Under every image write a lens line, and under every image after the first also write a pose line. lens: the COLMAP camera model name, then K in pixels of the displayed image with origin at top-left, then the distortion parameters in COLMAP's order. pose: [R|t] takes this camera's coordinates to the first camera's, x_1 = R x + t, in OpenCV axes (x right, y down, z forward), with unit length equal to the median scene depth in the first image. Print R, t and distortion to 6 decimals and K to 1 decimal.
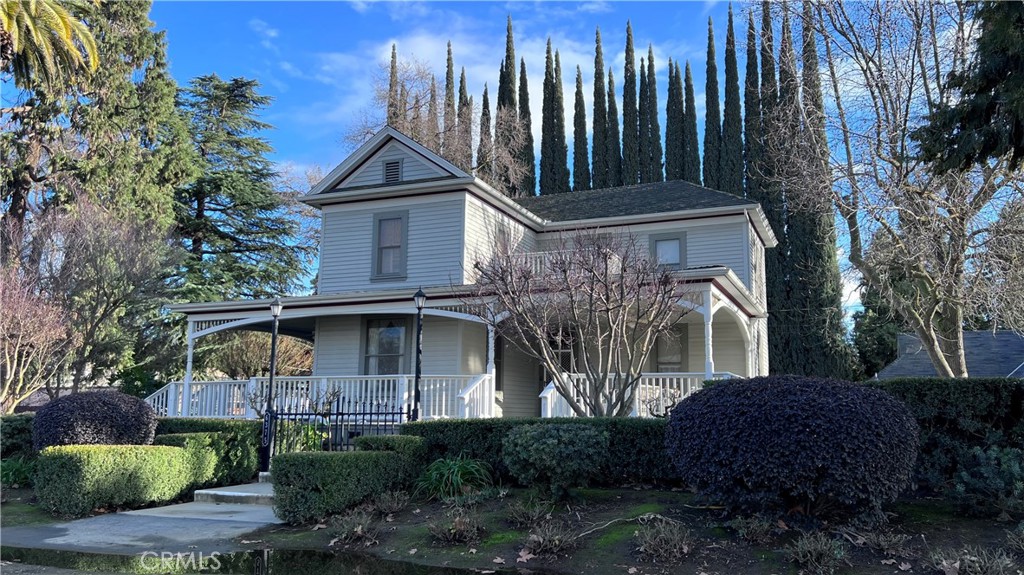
lens RADIAL K [[794.5, 0, 516.3], [0, 794.5, 291.0], [0, 0, 1]] dist [0.069529, -0.035953]
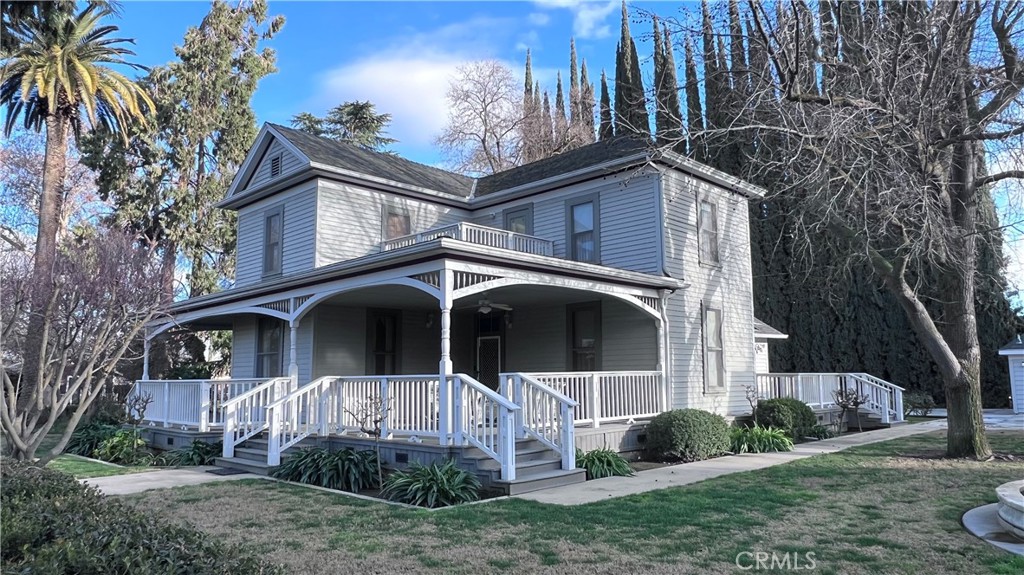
lens RADIAL K [[691.0, 0, 504.2], [0, 691.0, 291.2], [0, 0, 1]] dist [0.005709, -0.001857]
pose [[0.926791, -0.065522, -0.369817, 0.276395], [0.076627, 0.996941, 0.015402, 0.008165], [0.367677, -0.042612, 0.928977, 0.200988]]
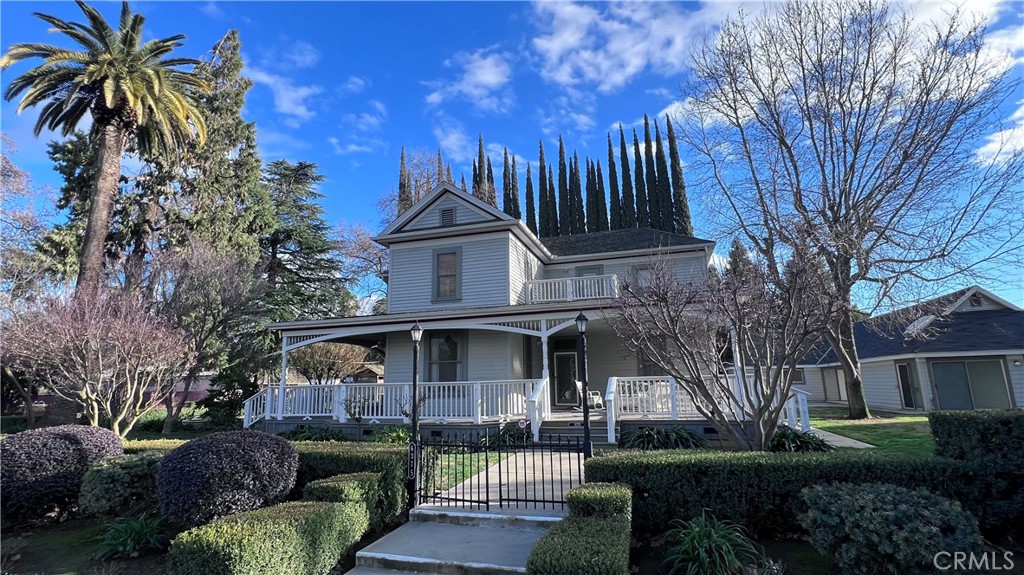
lens RADIAL K [[484.9, 0, 511.9], [0, 484.9, 288.2], [0, 0, 1]] dist [0.010356, 0.000771]
pose [[0.994546, -0.008725, 0.103930, -0.090616], [0.012523, 0.999275, -0.035944, -0.003841], [-0.103542, 0.037049, 0.993935, 0.145348]]
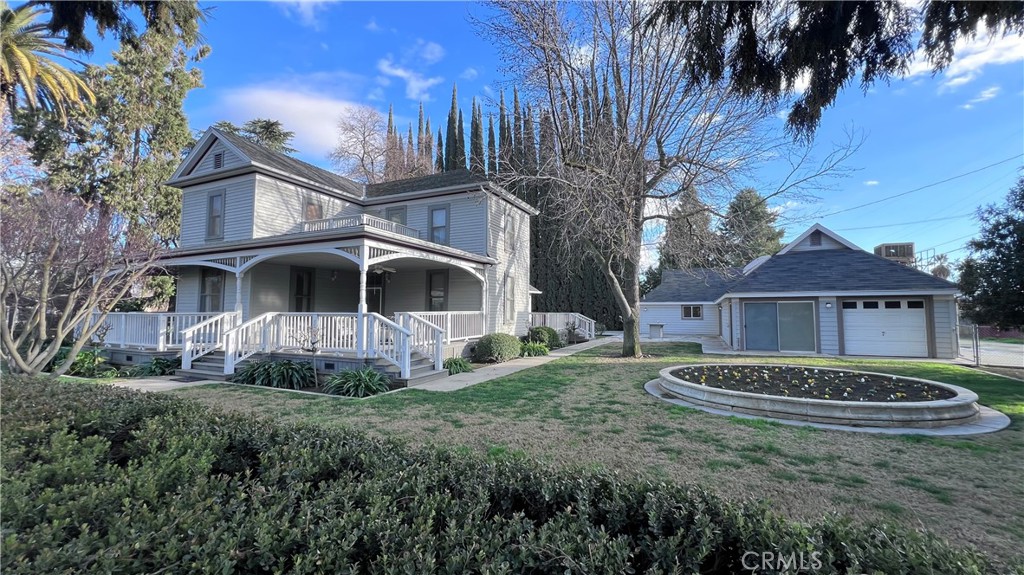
lens RADIAL K [[412.9, 0, 506.1], [0, 412.9, 286.7], [0, 0, 1]] dist [-0.000053, 0.000511]
pose [[0.999402, -0.008274, -0.033581, 0.241003], [0.011419, 0.995451, 0.094593, 0.002866], [0.032646, -0.094919, 0.994950, 0.192795]]
